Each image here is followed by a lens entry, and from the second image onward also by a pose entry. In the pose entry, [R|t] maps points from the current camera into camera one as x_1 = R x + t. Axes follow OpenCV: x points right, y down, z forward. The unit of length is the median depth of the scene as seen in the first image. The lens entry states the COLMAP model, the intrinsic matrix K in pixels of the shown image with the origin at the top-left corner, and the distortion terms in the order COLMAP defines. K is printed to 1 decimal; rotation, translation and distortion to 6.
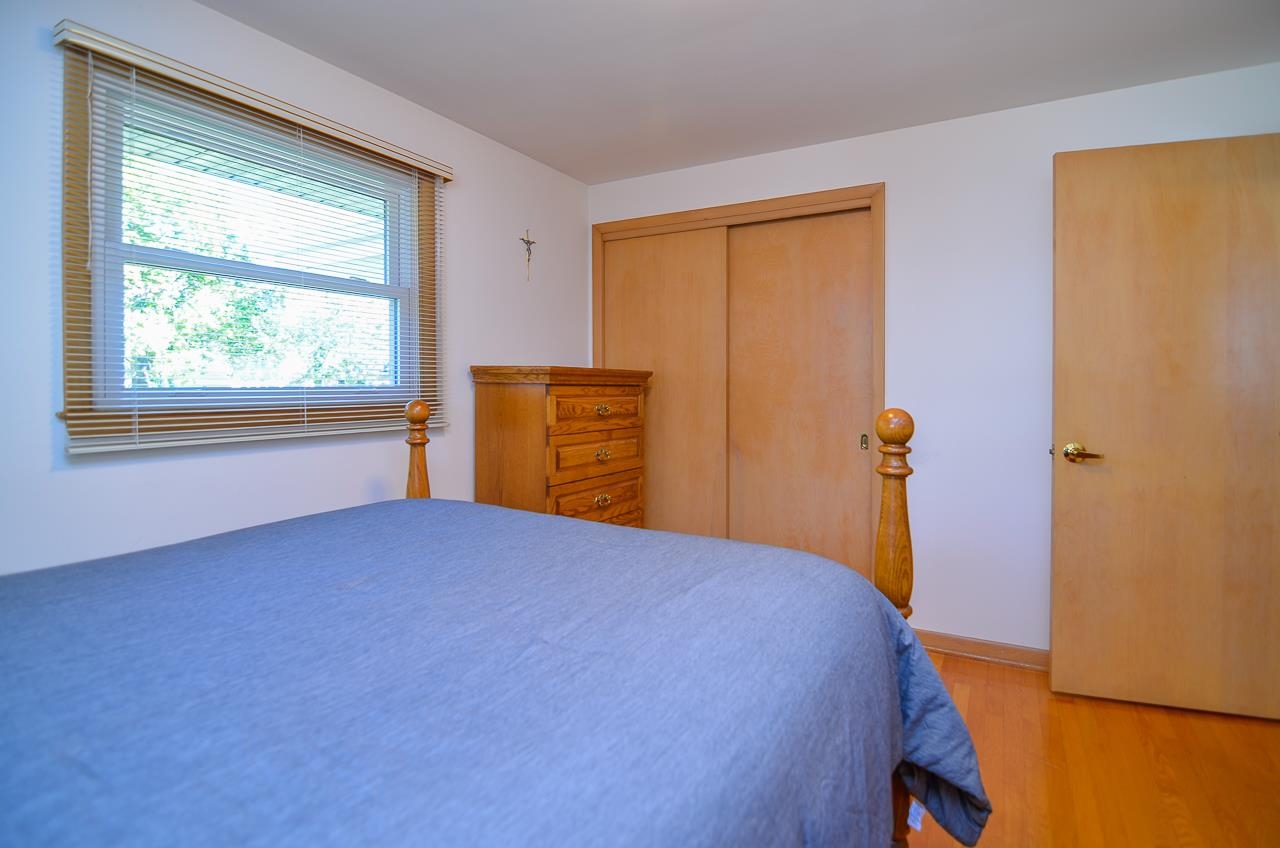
lens RADIAL K [[630.7, 0, 640.8], [0, 630.7, 412.2], [0, 0, 1]] dist [-0.001511, -0.000720]
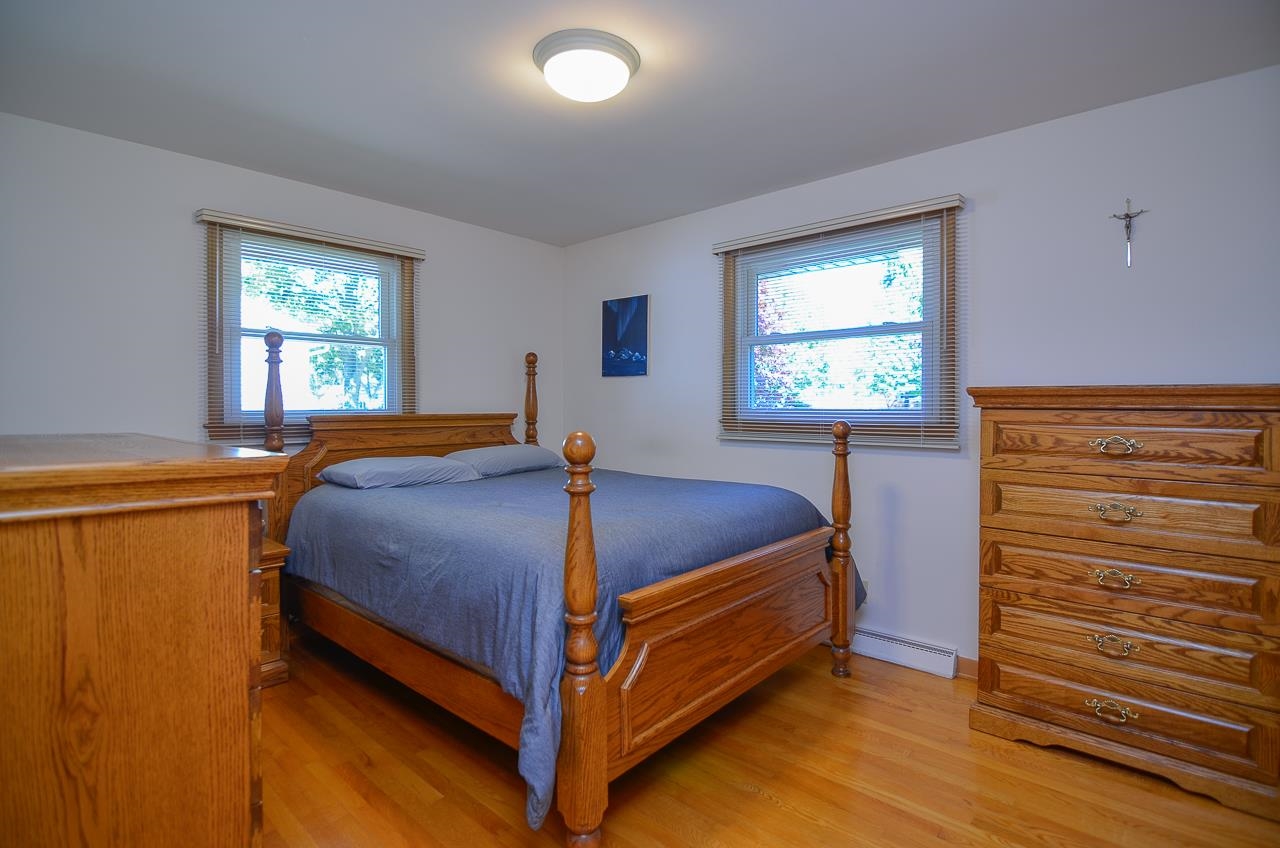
lens RADIAL K [[630.7, 0, 640.8], [0, 630.7, 412.2], [0, 0, 1]] dist [-0.001511, -0.000720]
pose [[-0.207313, 0.010855, -0.978214, 0.763784], [-0.040720, 0.998976, 0.019716, -0.034688], [0.977427, 0.043920, -0.206659, 0.690022]]
